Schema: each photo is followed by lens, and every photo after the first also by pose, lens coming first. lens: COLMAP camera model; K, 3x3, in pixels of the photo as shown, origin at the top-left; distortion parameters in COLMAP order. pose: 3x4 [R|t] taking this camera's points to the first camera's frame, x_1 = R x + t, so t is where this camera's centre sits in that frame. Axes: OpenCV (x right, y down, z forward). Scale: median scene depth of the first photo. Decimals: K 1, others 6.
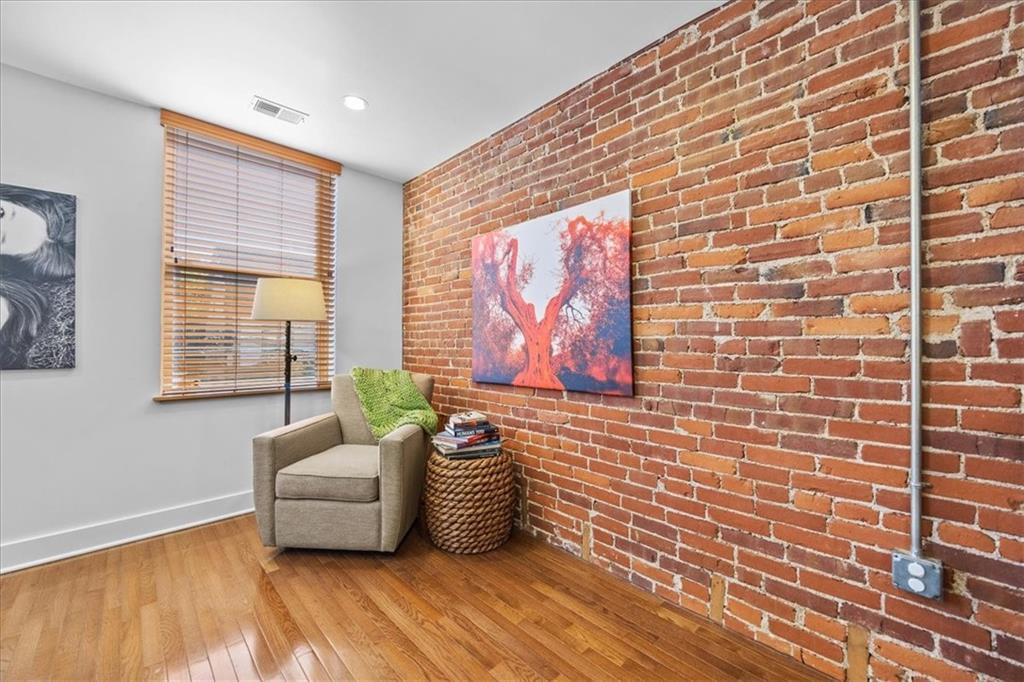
lens RADIAL K [[411.5, 0, 513.1], [0, 411.5, 338.7], [0, 0, 1]] dist [-0.001361, -0.000705]
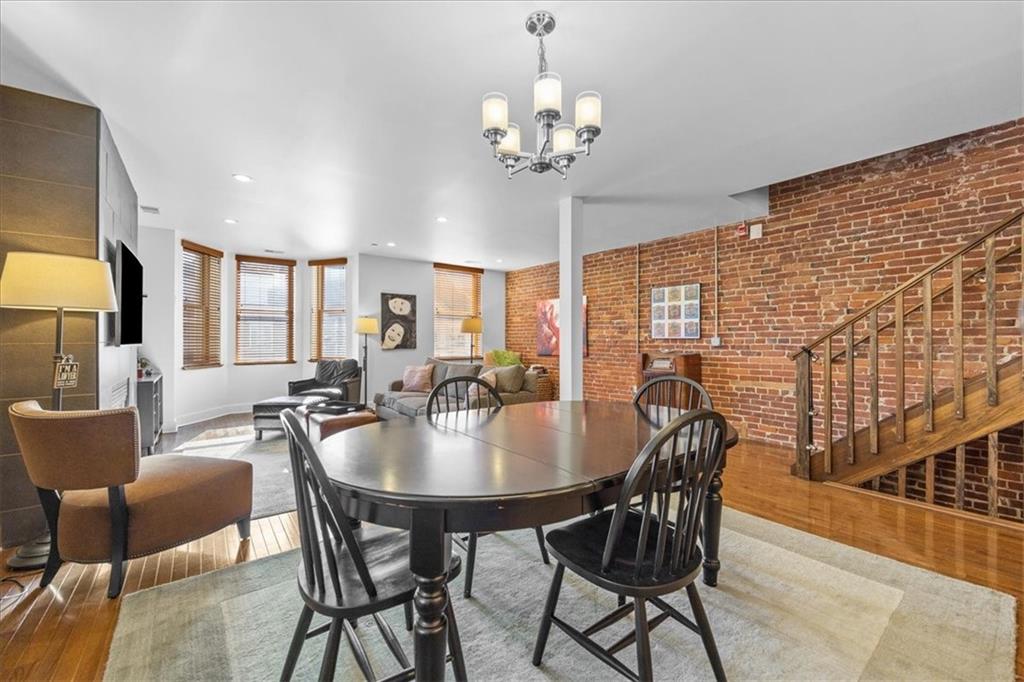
lens RADIAL K [[411.5, 0, 513.0], [0, 411.5, 340.2], [0, 0, 1]] dist [-0.001361, -0.000705]
pose [[0.994586, -0.001617, -0.103906, 0.026800], [0.003044, 0.999903, 0.013578, -0.031250], [0.103874, -0.013821, 0.994494, -1.892690]]
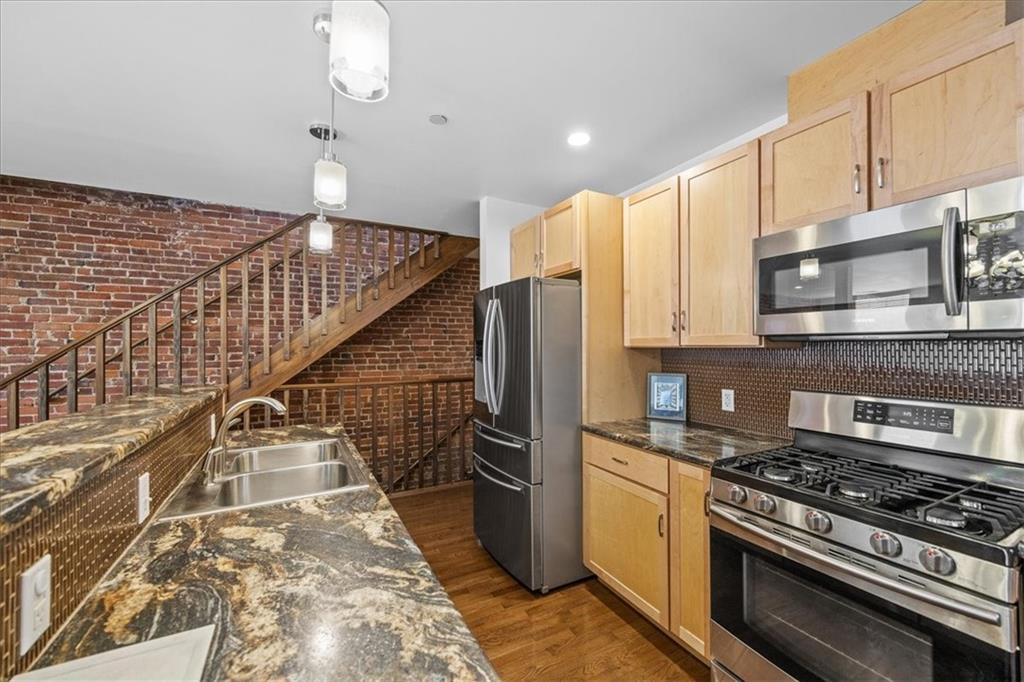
lens RADIAL K [[411.5, 0, 513.3], [0, 411.5, 343.5], [0, 0, 1]] dist [-0.001361, -0.000705]
pose [[0.275069, 0.003046, 0.961420, 0.212226], [-0.010250, 0.999947, -0.000236, -0.128869], [-0.961370, -0.009790, 0.275086, -2.032696]]
